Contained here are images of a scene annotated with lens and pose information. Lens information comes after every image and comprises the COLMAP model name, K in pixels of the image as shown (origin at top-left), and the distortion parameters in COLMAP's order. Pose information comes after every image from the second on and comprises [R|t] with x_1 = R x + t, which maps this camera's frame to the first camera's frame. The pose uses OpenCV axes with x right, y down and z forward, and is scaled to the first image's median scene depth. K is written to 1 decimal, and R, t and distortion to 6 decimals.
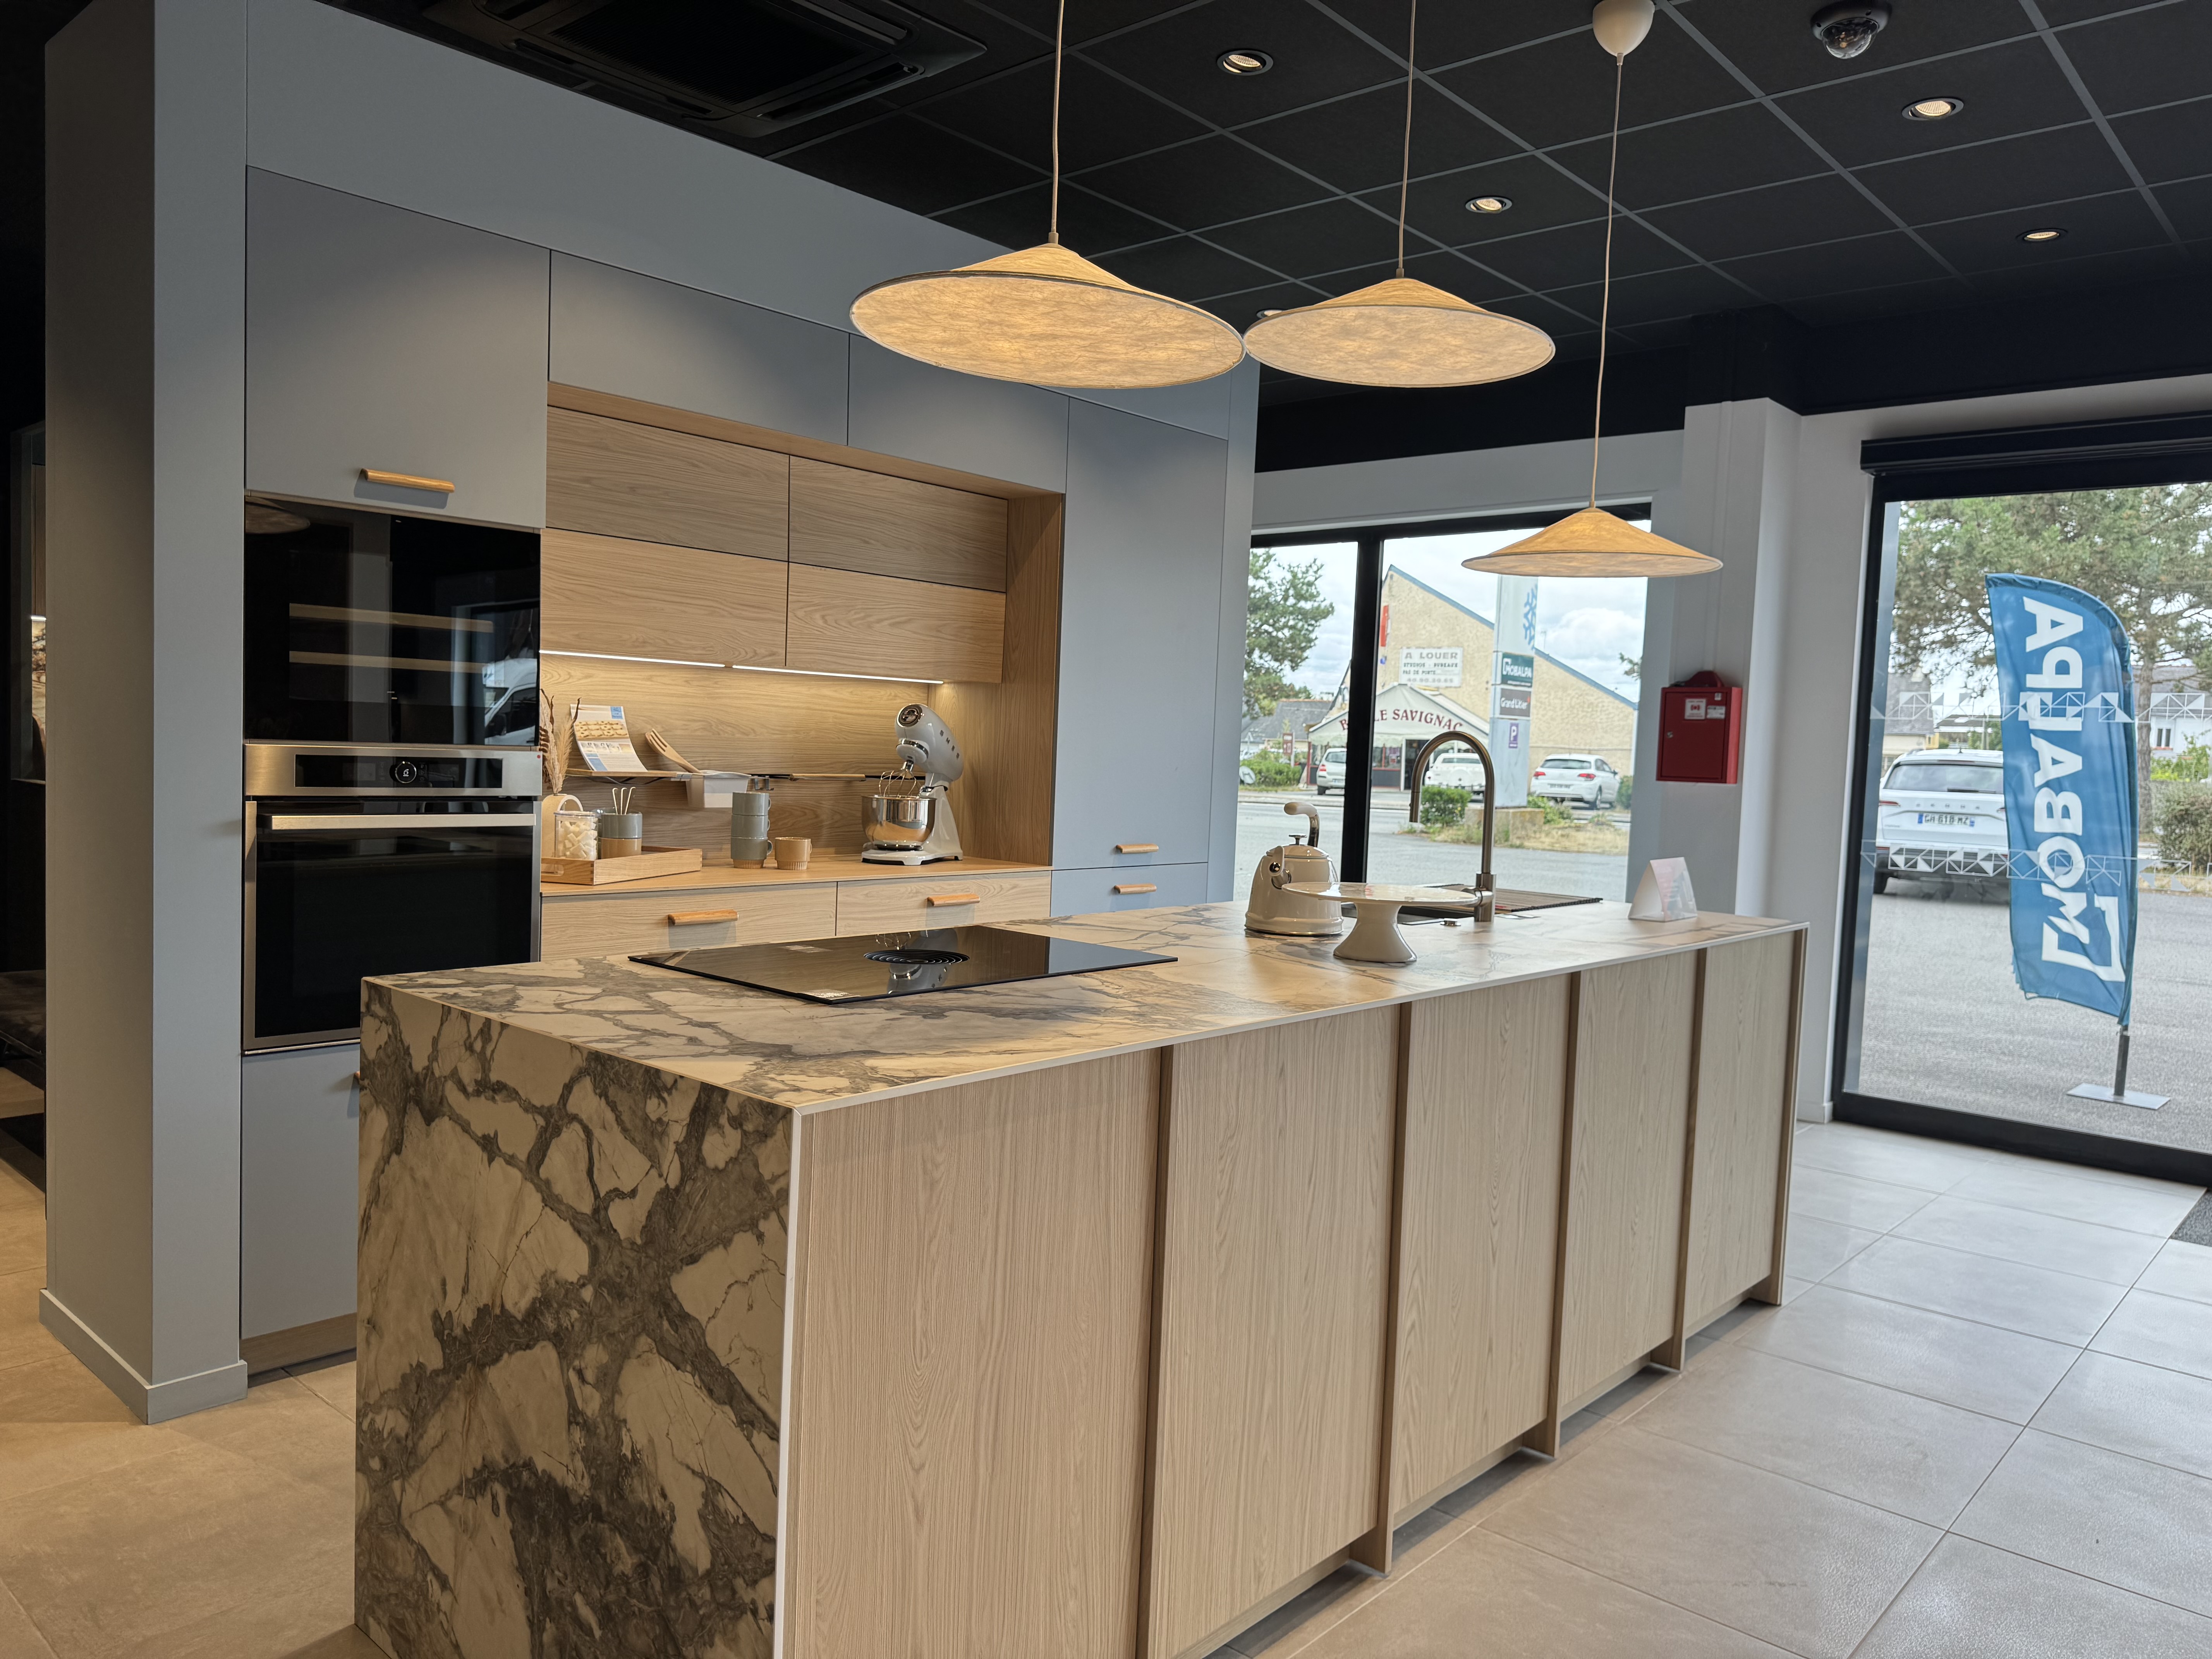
lens RADIAL K [[1558.3, 0, 1095.3], [0, 1558.3, 835.5], [0, 0, 1]] dist [0.191705, -0.334367]
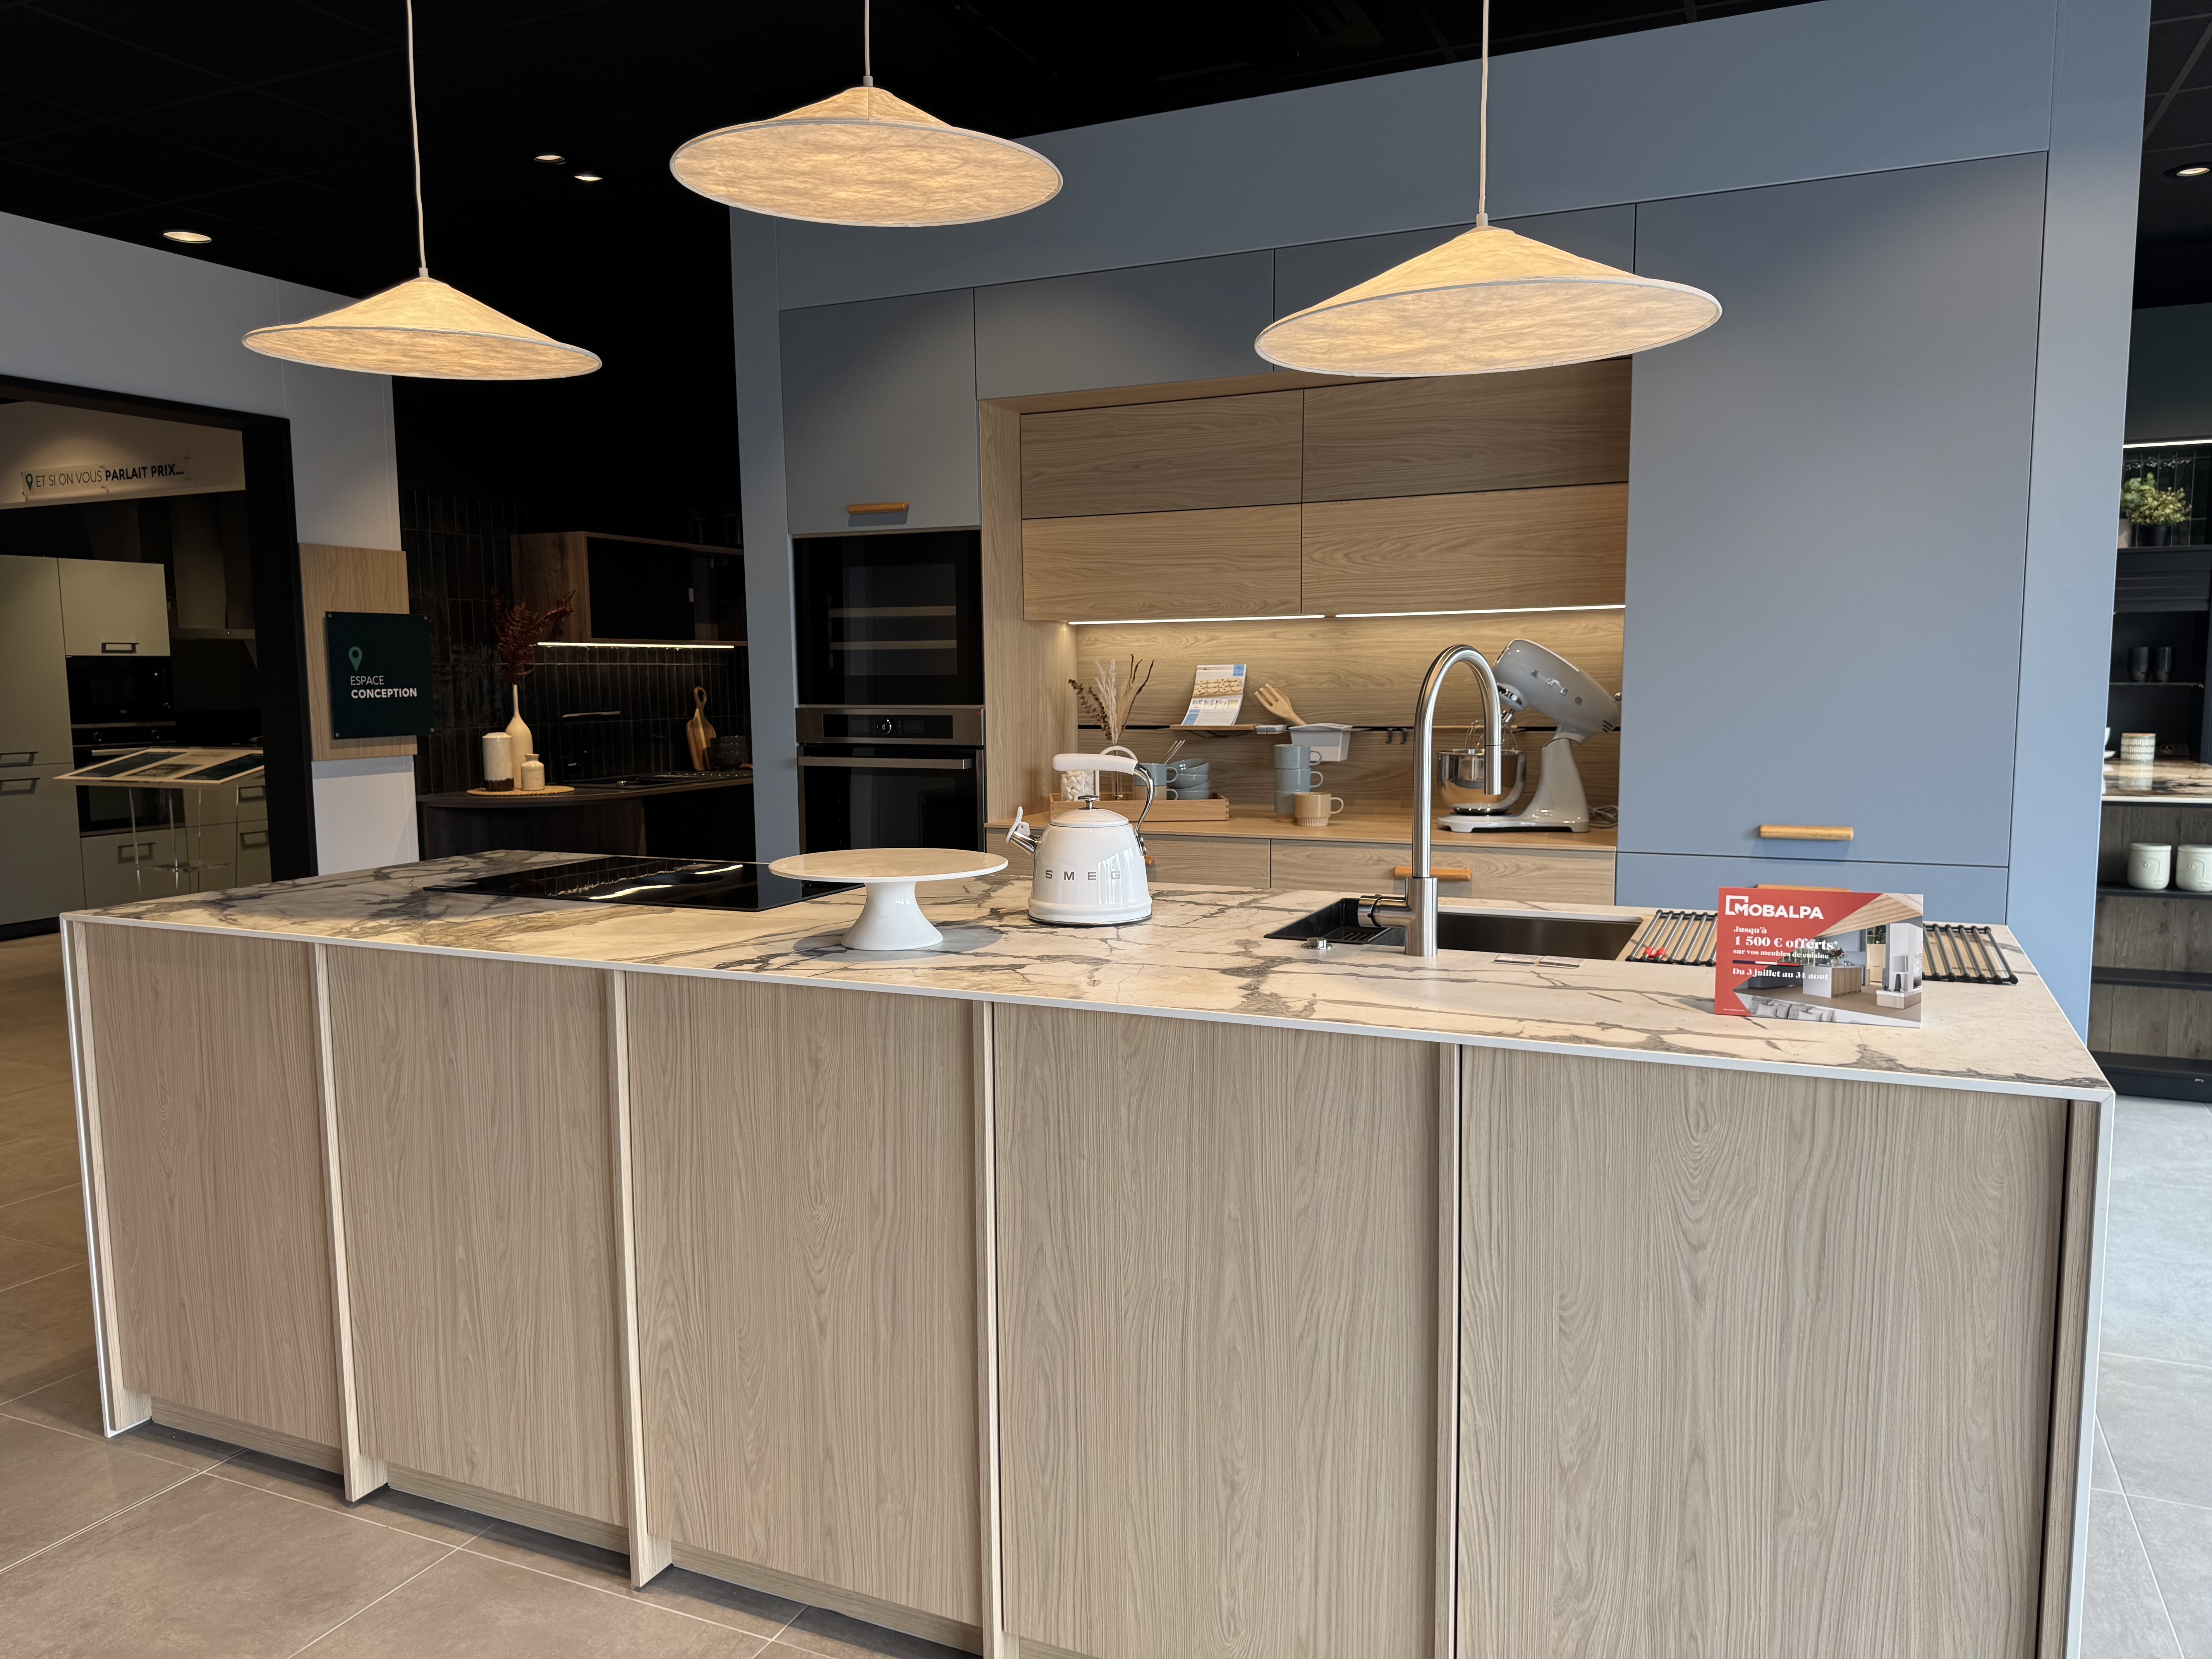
lens RADIAL K [[1558.3, 0, 1095.3], [0, 1558.3, 835.5], [0, 0, 1]] dist [0.191705, -0.334367]
pose [[0.297057, 0.058297, -0.953078, 0.767441], [-0.037818, 0.998070, 0.049262, -0.016661], [0.954110, 0.021410, 0.298689, 0.668620]]
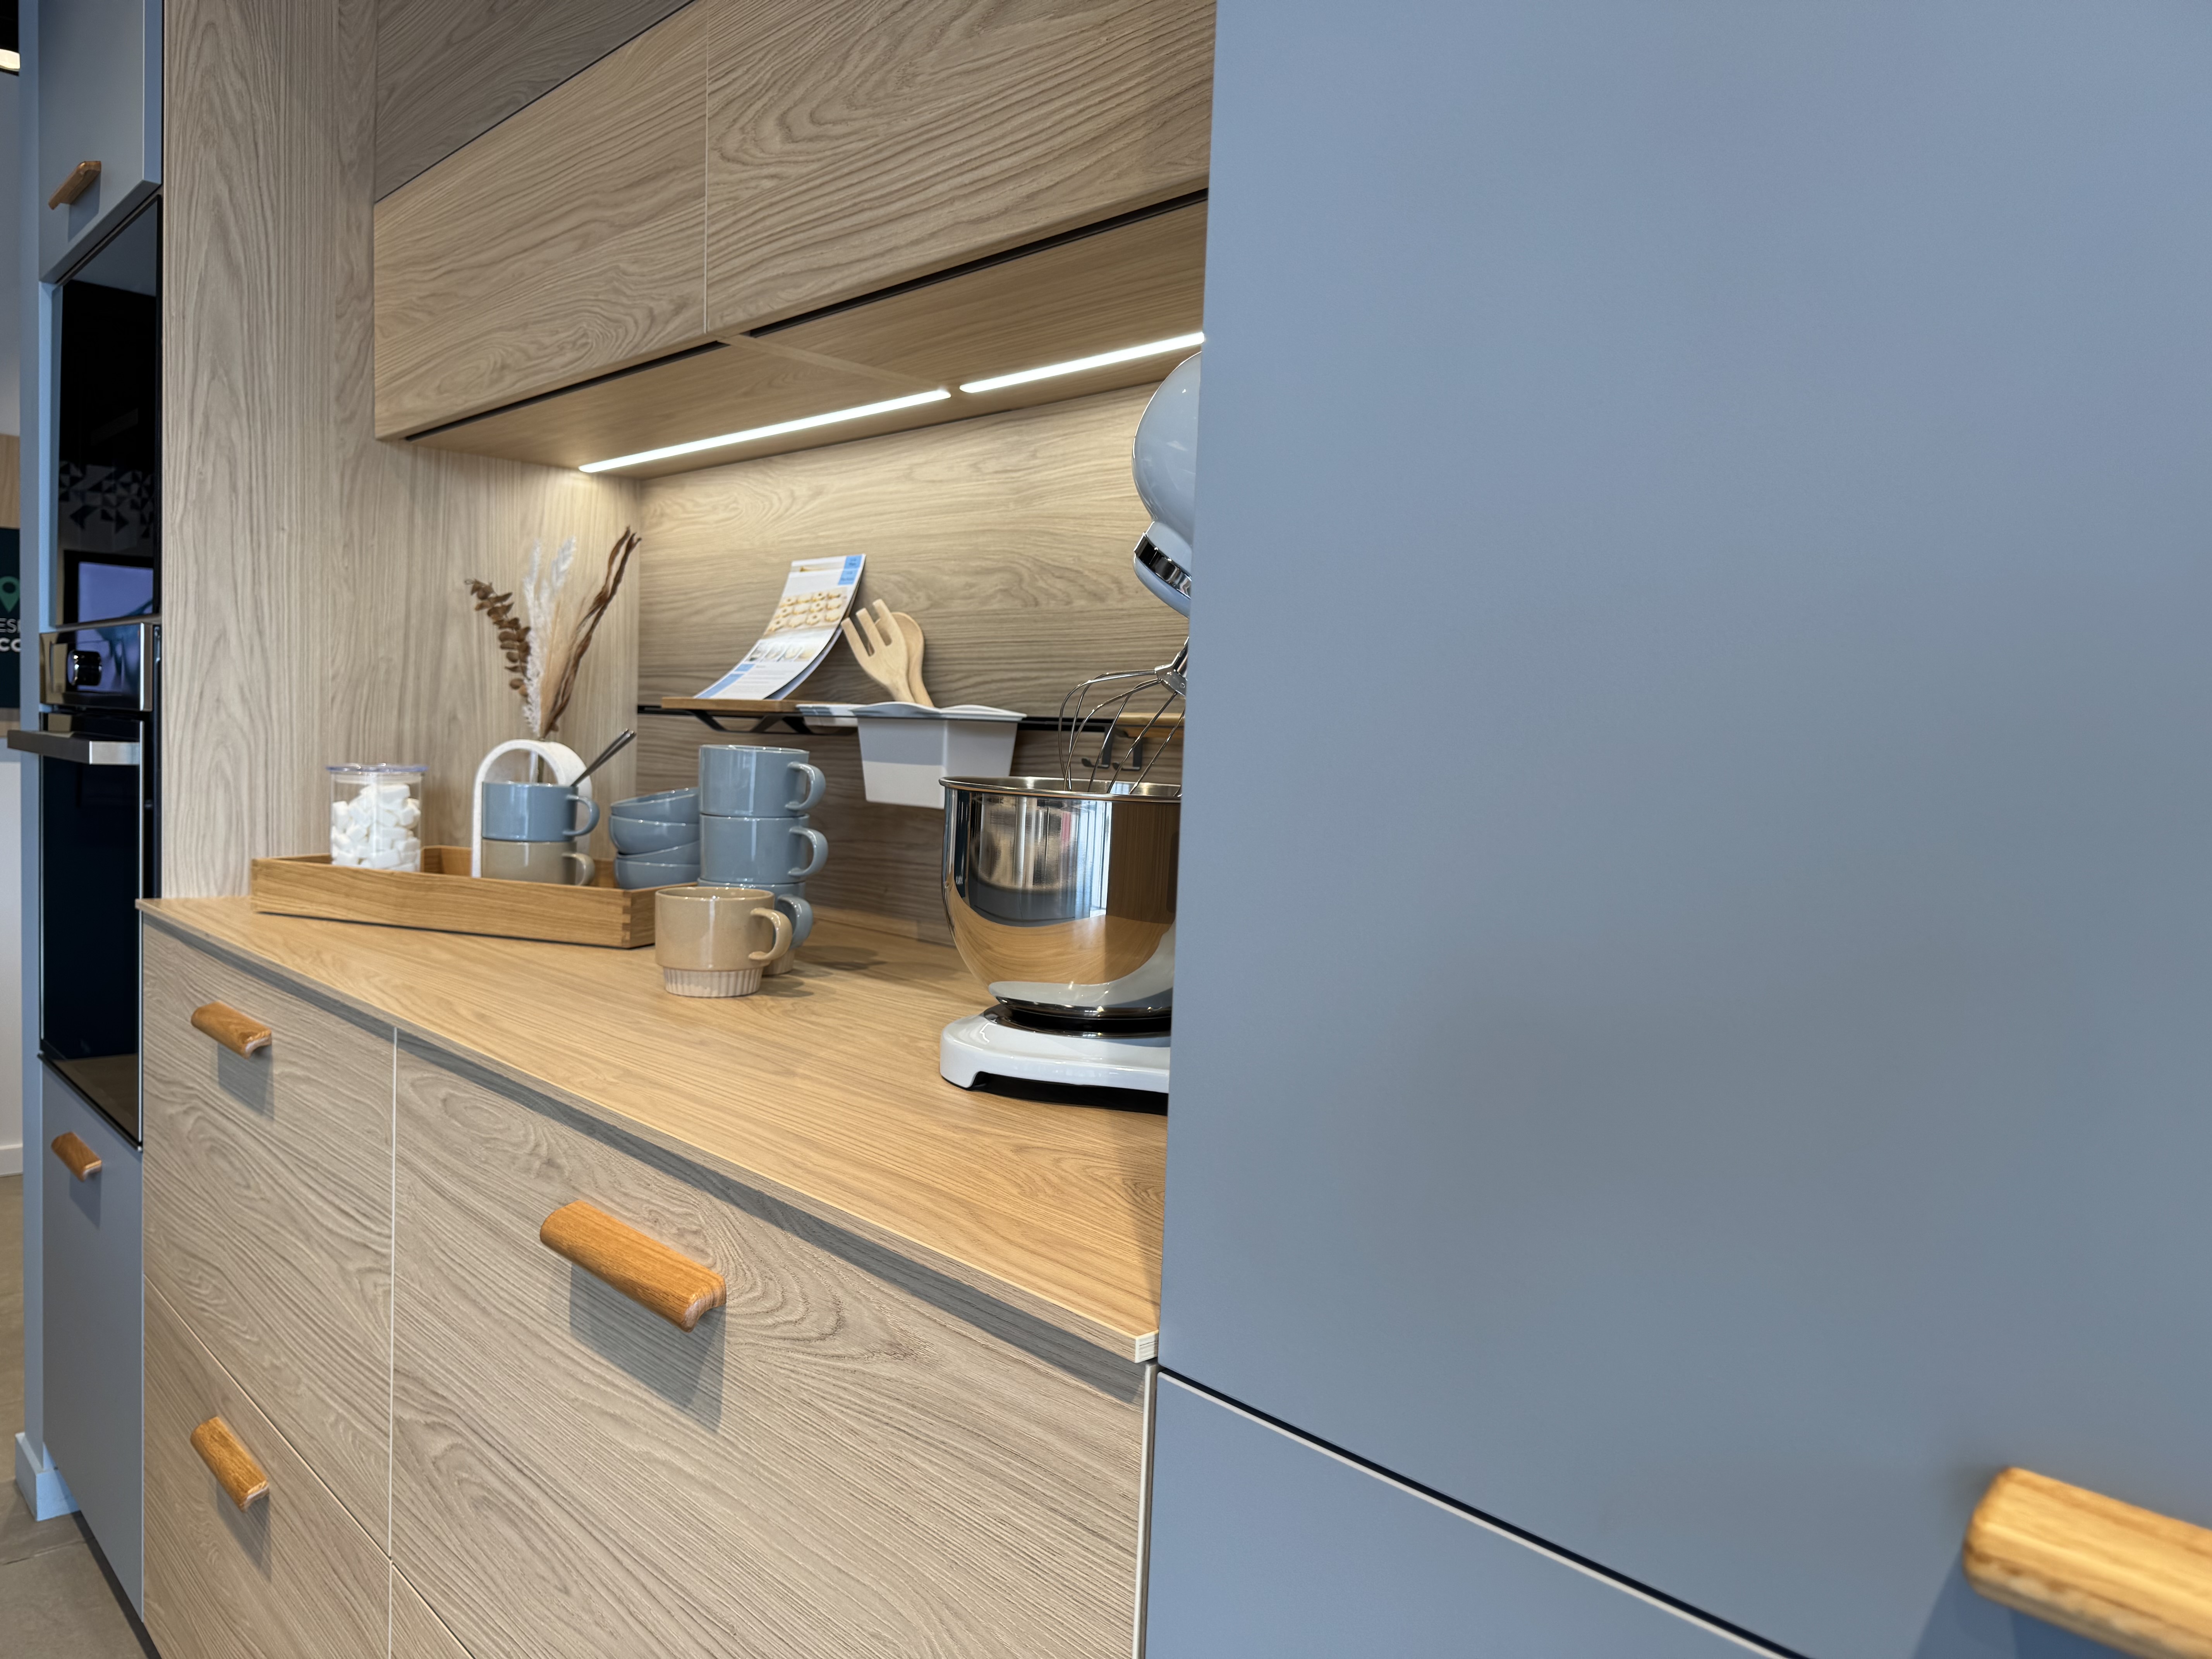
lens RADIAL K [[1558.3, 0, 1095.3], [0, 1558.3, 835.5], [0, 0, 1]] dist [0.191705, -0.334367]
pose [[-0.085686, 0.020868, -0.996104, 0.124877], [-0.103270, 0.994209, 0.029711, -0.029833], [0.990956, 0.105414, -0.083035, 1.245100]]
